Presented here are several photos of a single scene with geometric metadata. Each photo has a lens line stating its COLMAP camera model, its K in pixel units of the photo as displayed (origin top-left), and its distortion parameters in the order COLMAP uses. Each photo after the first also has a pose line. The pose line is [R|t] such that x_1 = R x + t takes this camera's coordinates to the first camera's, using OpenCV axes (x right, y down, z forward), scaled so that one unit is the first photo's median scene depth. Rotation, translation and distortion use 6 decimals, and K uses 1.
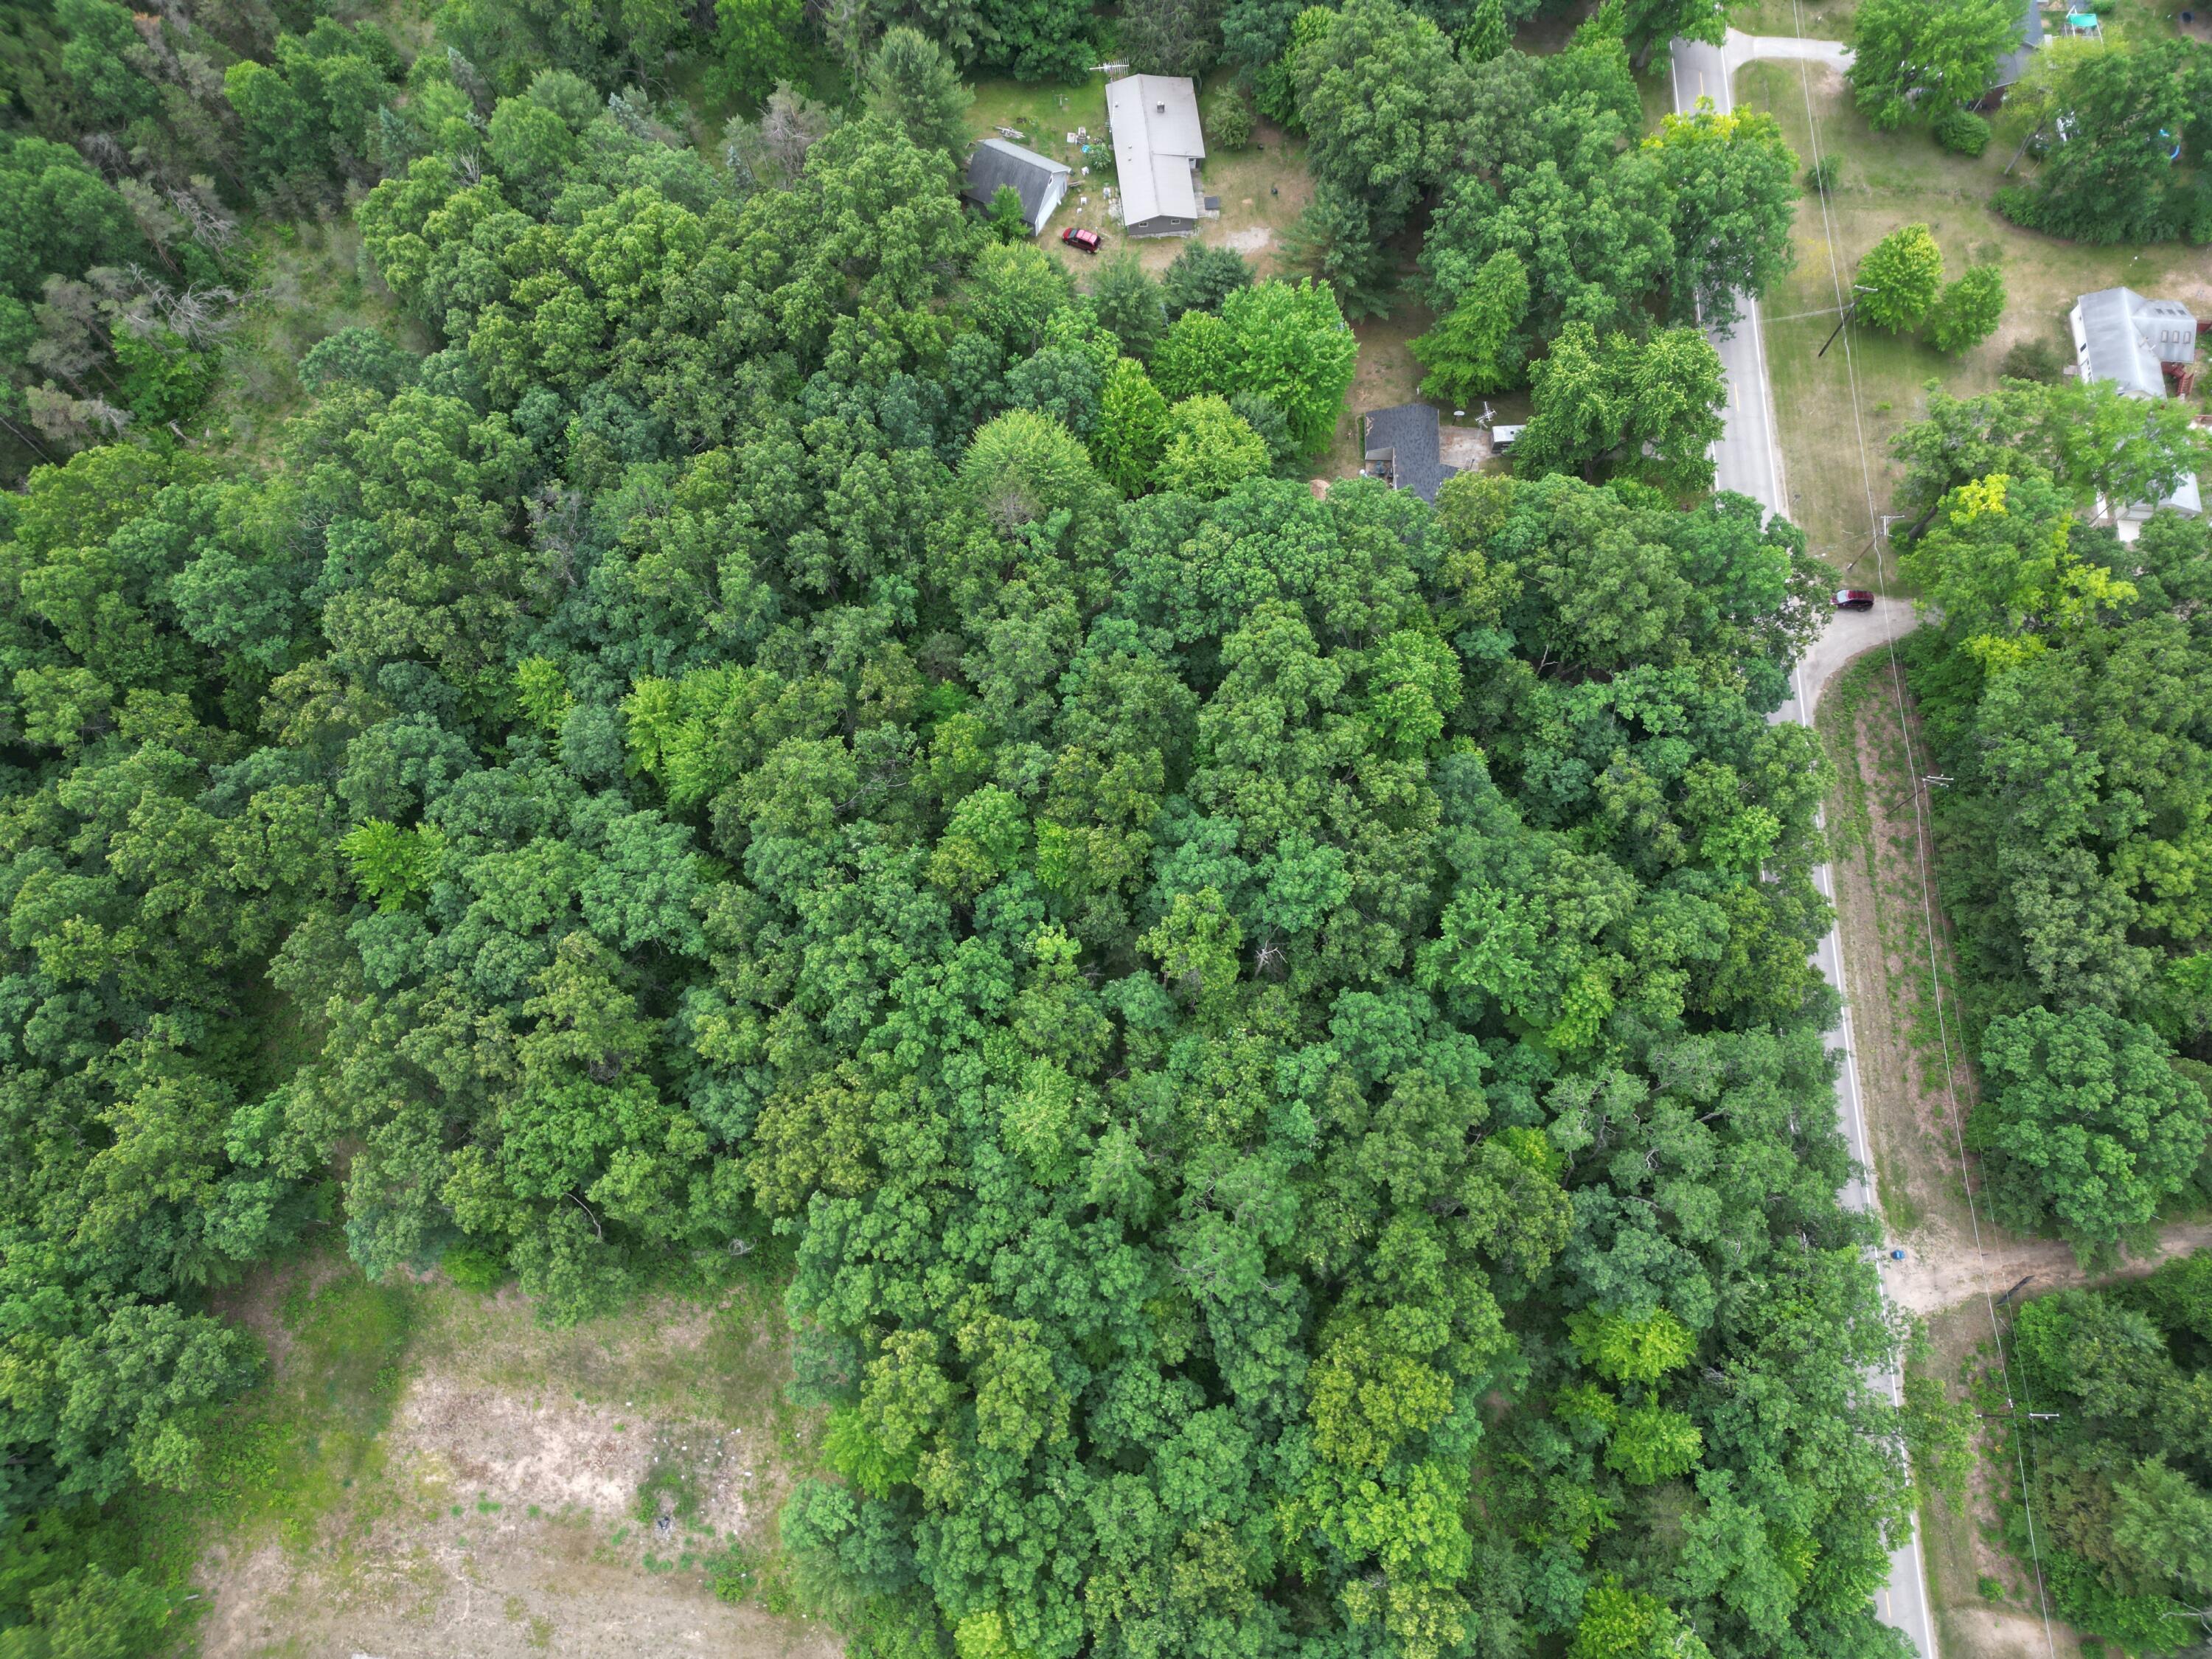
lens RADIAL K [[1547.3, 0, 1104.7], [0, 1547.3, 837.2], [0, 0, 1]] dist [0.070660, -0.064125]
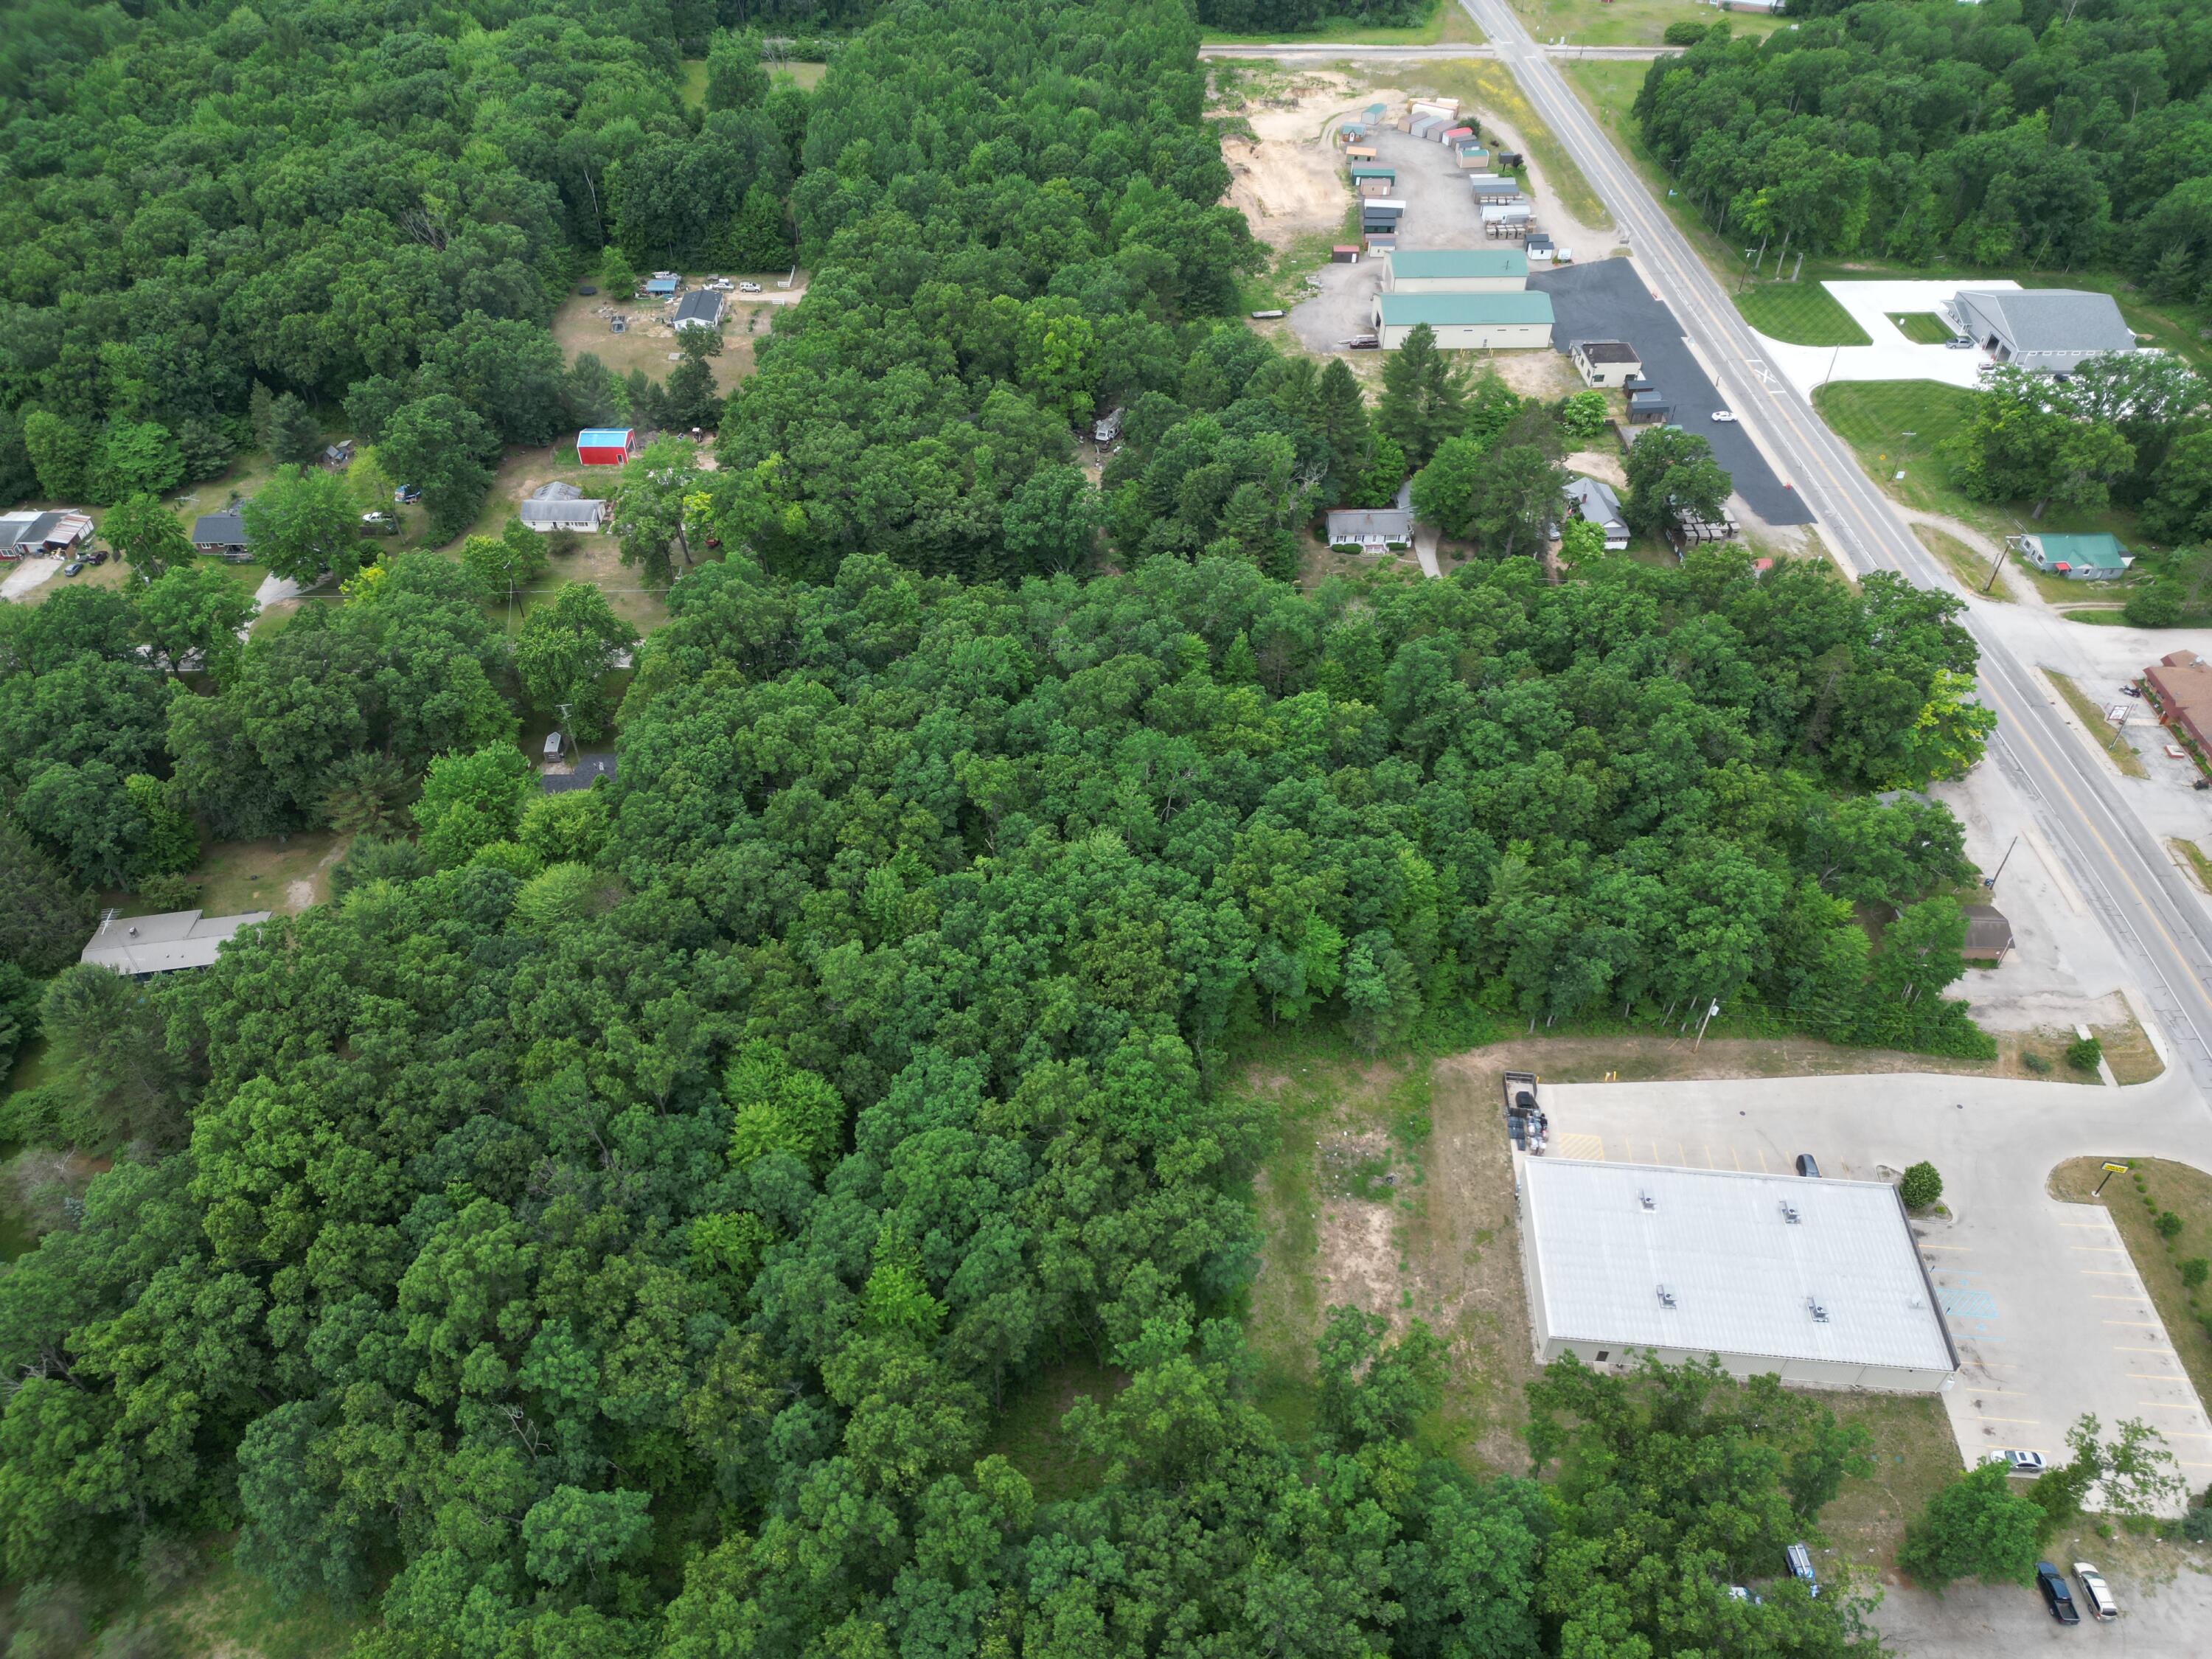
lens RADIAL K [[1547.3, 0, 1101.6], [0, 1547.3, 821.4], [0, 0, 1]] dist [0.070660, -0.064125]
pose [[-0.068265, -0.665566, 0.743210, -1.031467], [0.933503, 0.220232, 0.282967, -0.226693], [-0.352012, 0.713106, 0.606274, 0.073397]]
